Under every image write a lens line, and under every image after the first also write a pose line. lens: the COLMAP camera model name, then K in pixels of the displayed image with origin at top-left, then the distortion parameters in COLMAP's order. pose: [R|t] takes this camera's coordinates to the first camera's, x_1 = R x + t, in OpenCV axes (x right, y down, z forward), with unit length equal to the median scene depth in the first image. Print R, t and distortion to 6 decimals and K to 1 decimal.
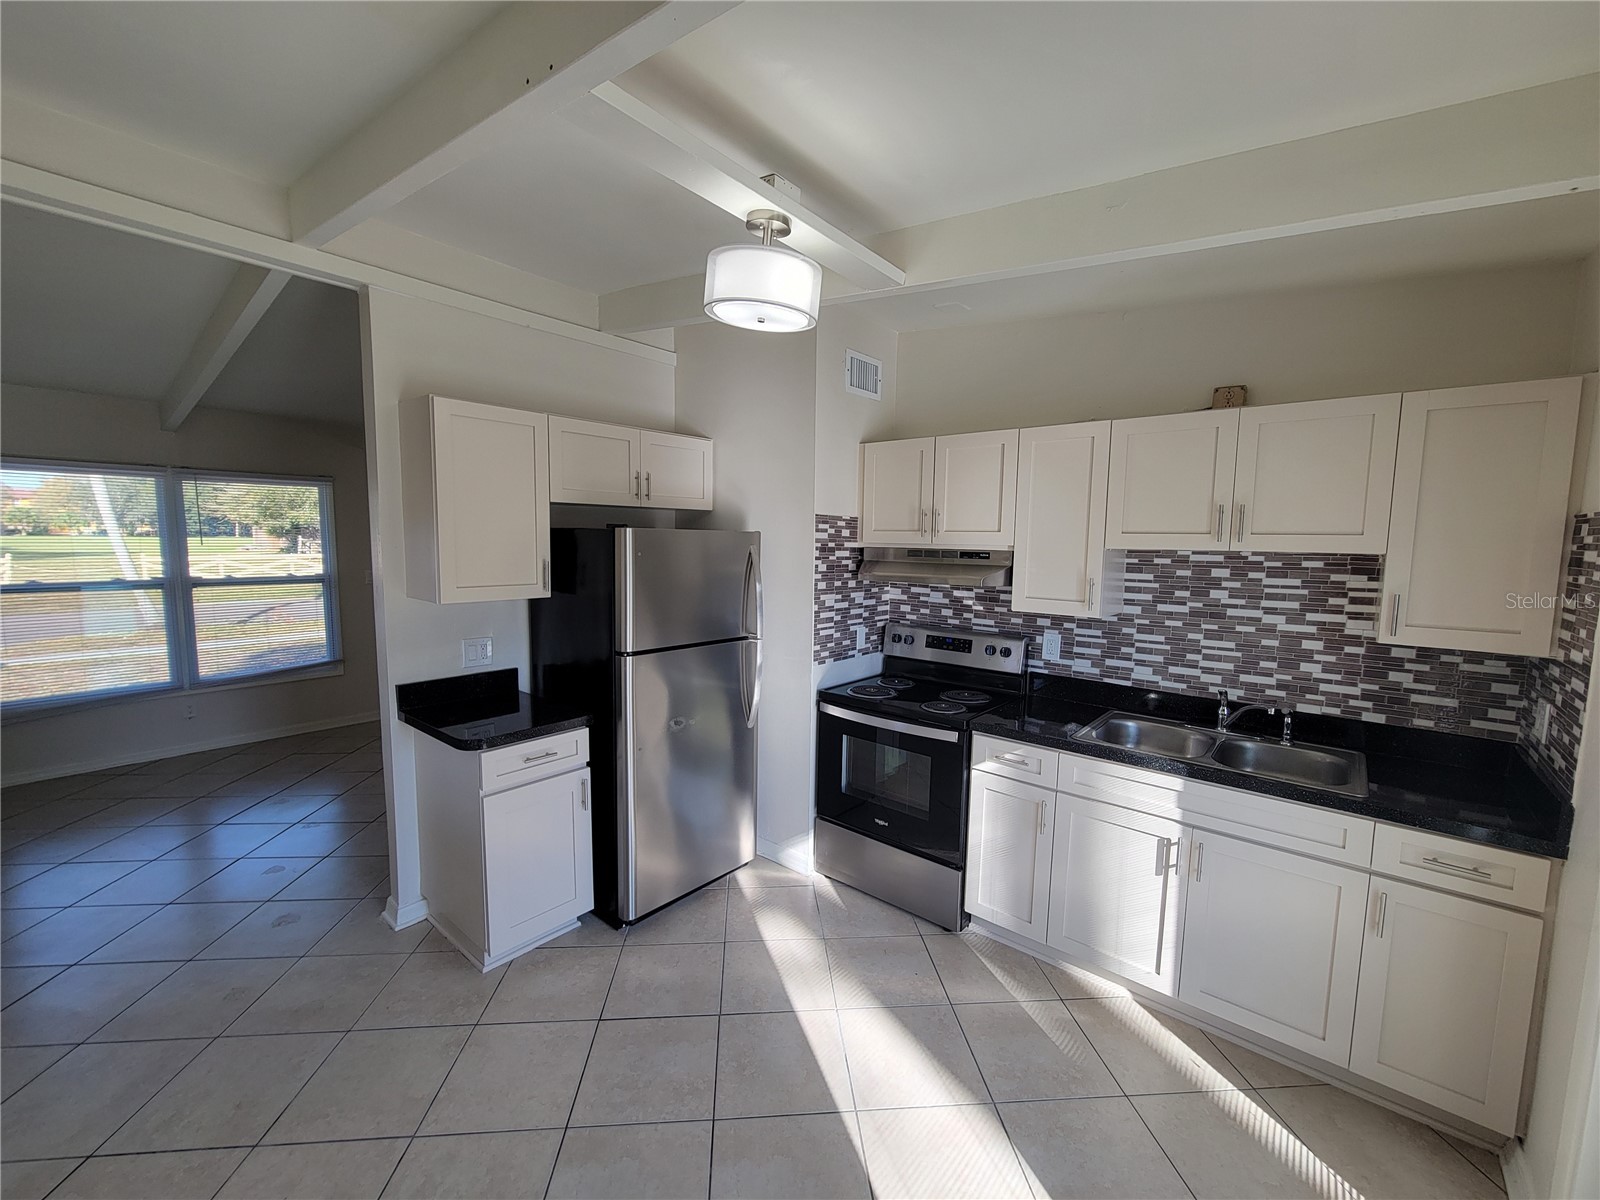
lens RADIAL K [[649.1, 0, 800.0], [0, 649.1, 600.0], [0, 0, 1]] dist [0.000484, 0.000037]
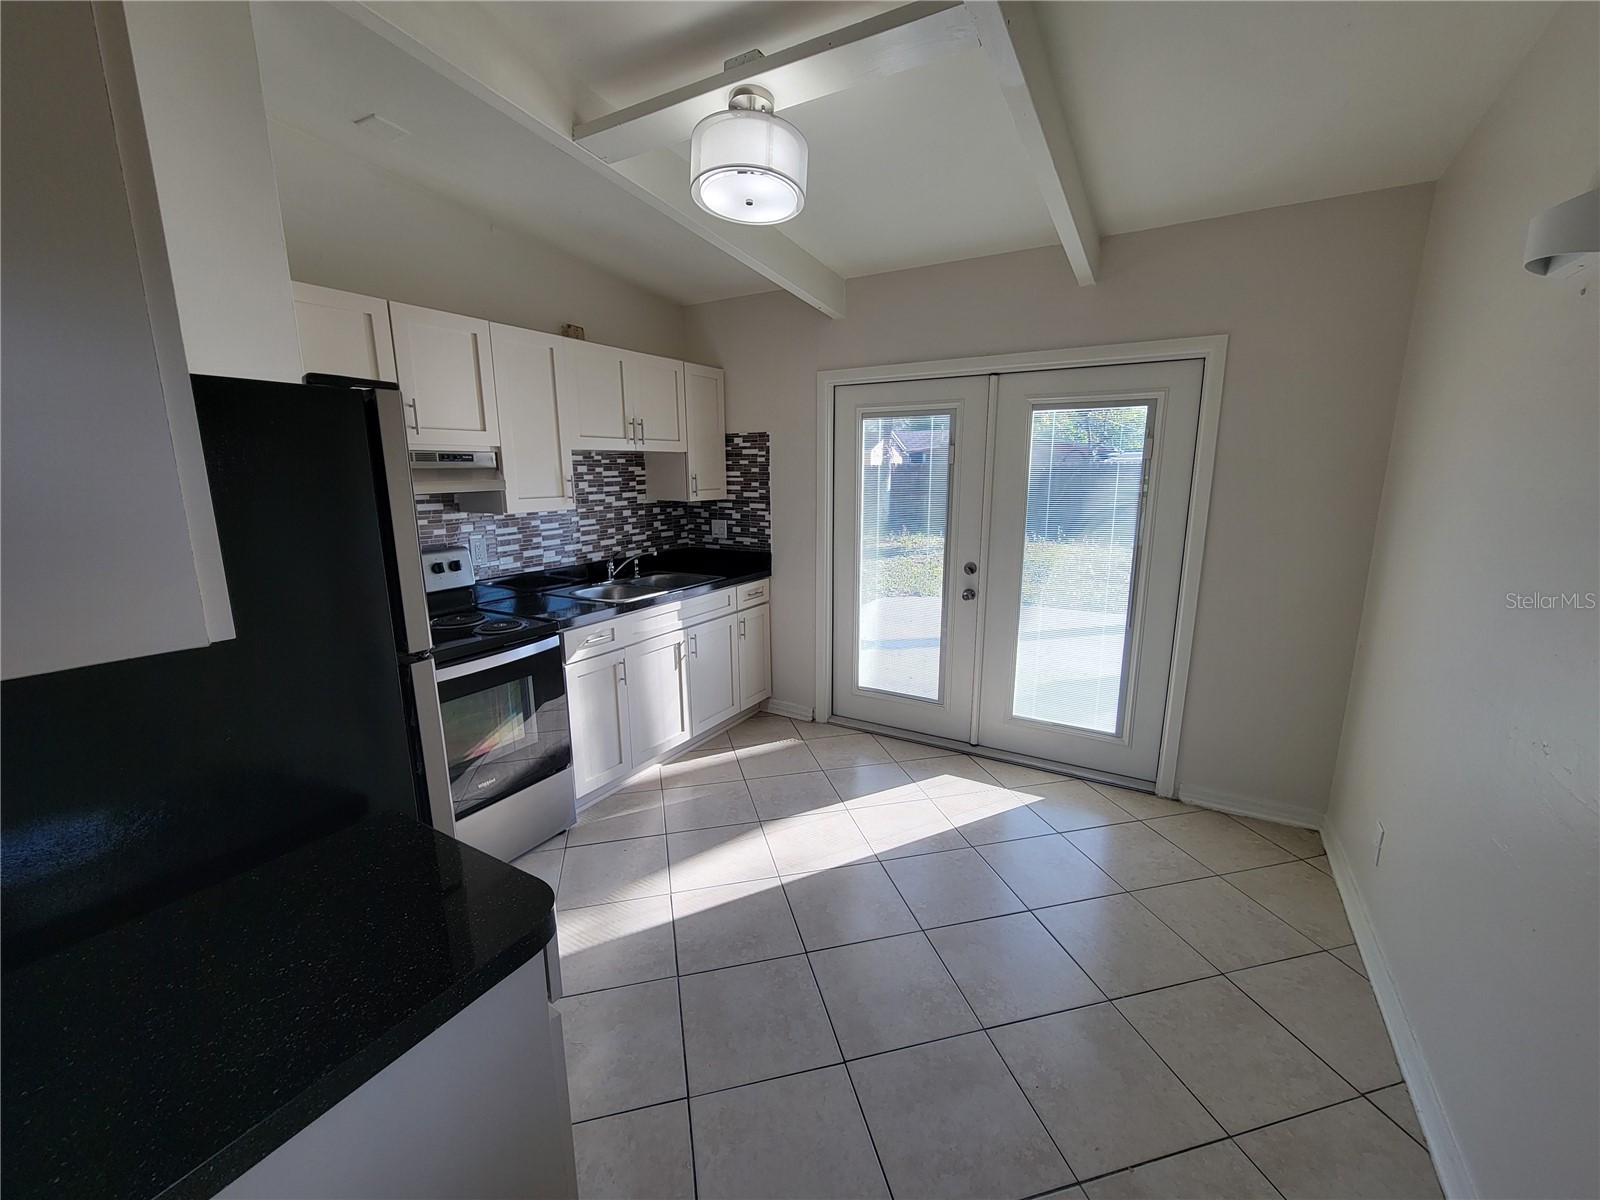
lens RADIAL K [[649.1, 0, 800.0], [0, 649.1, 600.0], [0, 0, 1]] dist [0.000484, 0.000037]
pose [[-0.163155, -0.210056, 0.963980, -0.826843], [0.098461, 0.968728, 0.227755, -0.042933], [-0.981675, 0.132074, -0.137371, 0.817576]]
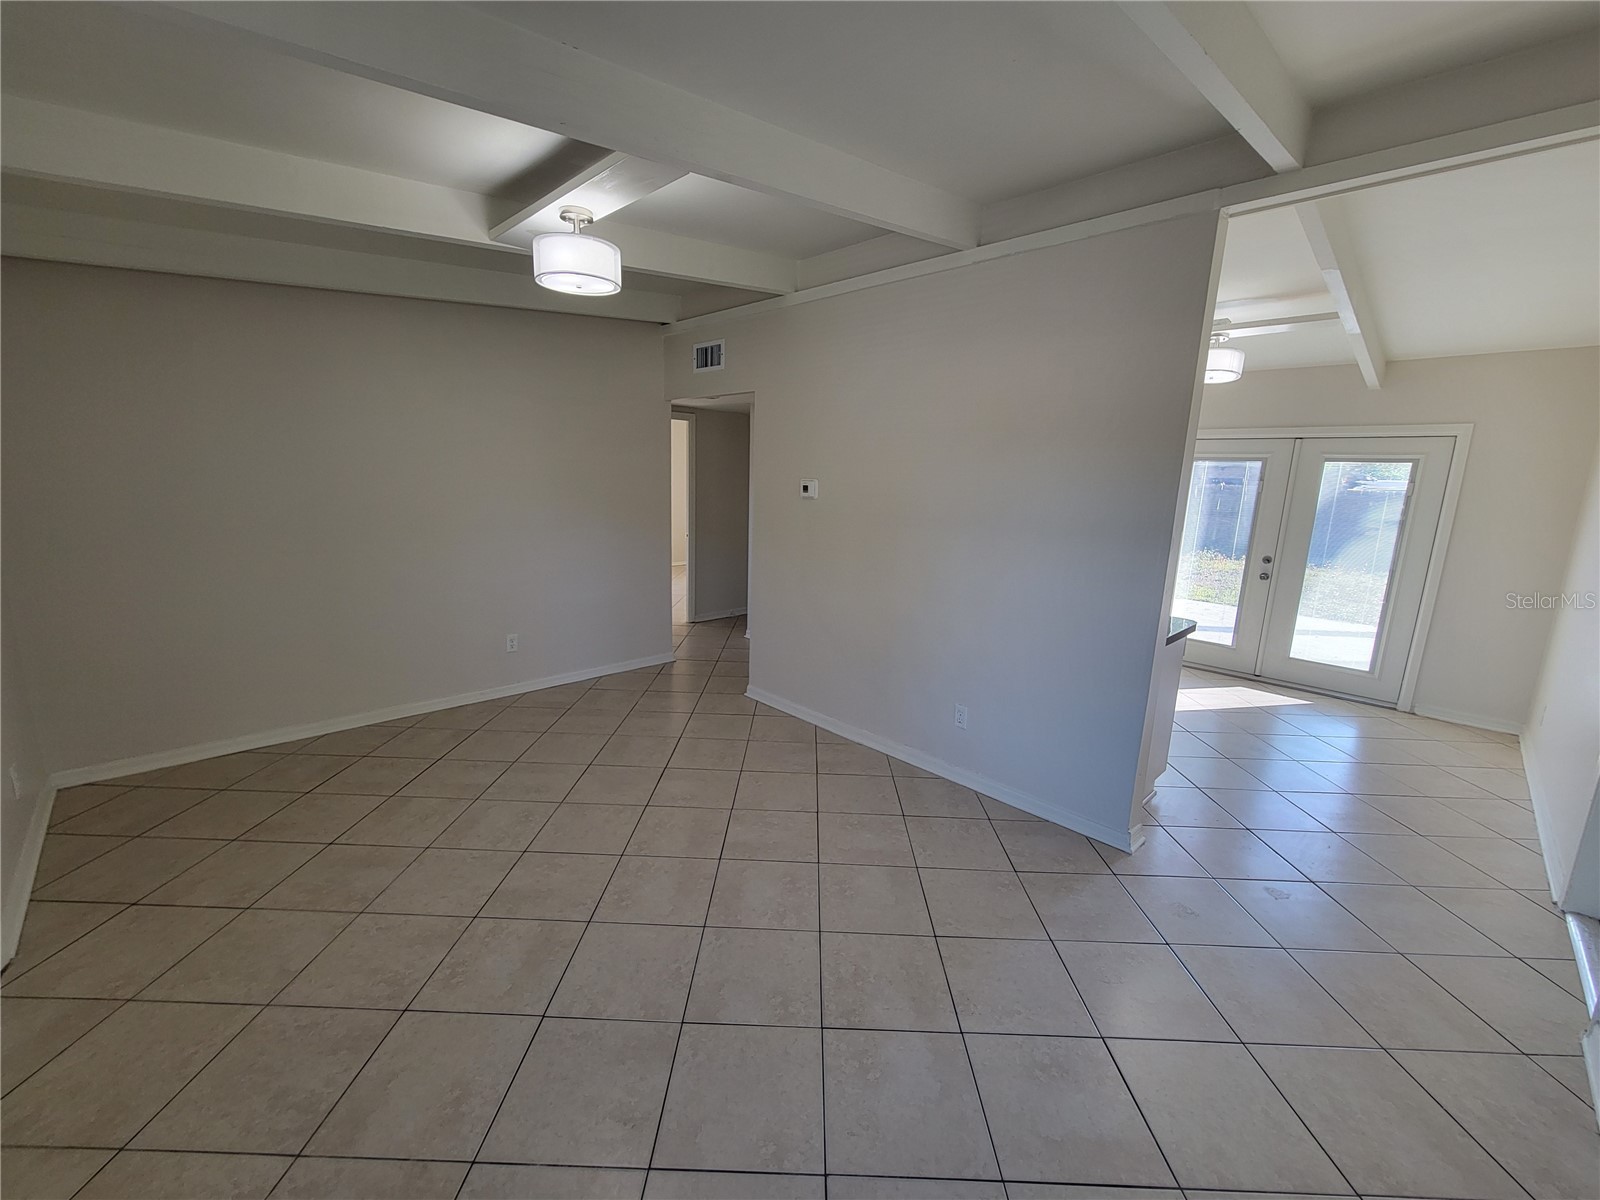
lens RADIAL K [[649.1, 0, 800.0], [0, 649.1, 600.0], [0, 0, 1]] dist [0.000484, 0.000037]
pose [[0.096860, -0.200483, 0.974897, -1.833746], [0.065839, 0.978648, 0.194713, -0.151190], [-0.993118, 0.045326, 0.107991, 1.587003]]
